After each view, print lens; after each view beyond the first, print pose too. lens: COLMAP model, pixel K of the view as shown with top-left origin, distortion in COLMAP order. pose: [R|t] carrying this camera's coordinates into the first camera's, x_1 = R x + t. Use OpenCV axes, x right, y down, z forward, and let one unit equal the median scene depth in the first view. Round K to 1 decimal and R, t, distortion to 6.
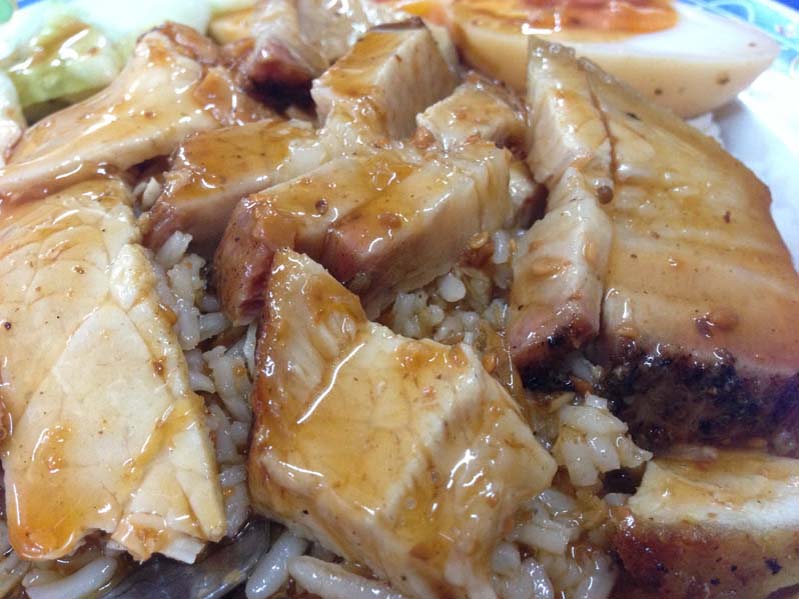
lens RADIAL K [[760.9, 0, 399.5], [0, 760.9, 299.5], [0, 0, 1]] dist [0.037358, -0.001475]
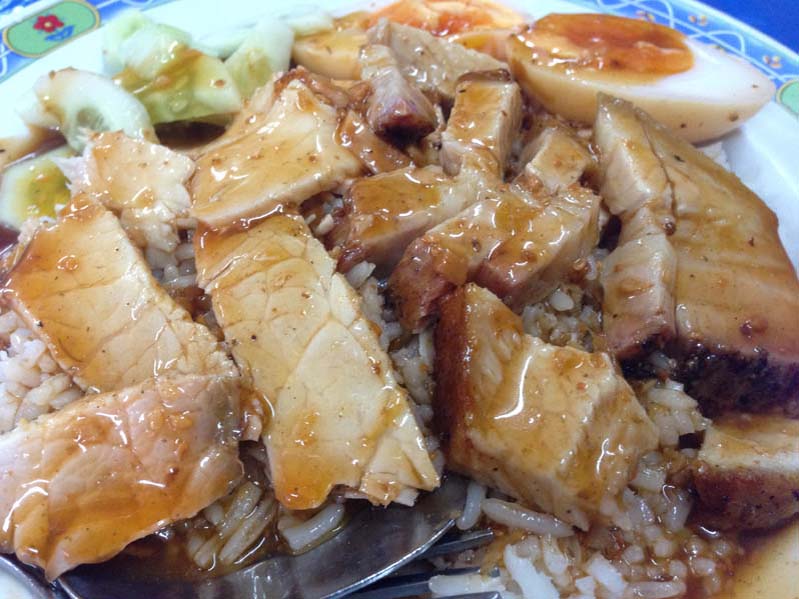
lens RADIAL K [[761.6, 0, 399.5], [0, 761.6, 299.5], [0, 0, 1]] dist [0.081950, -0.019276]
pose [[0.994009, -0.009670, 0.108866, -0.392623], [0.000246, 0.996273, 0.086256, -0.144304], [-0.109295, -0.085712, 0.990307, -0.337518]]
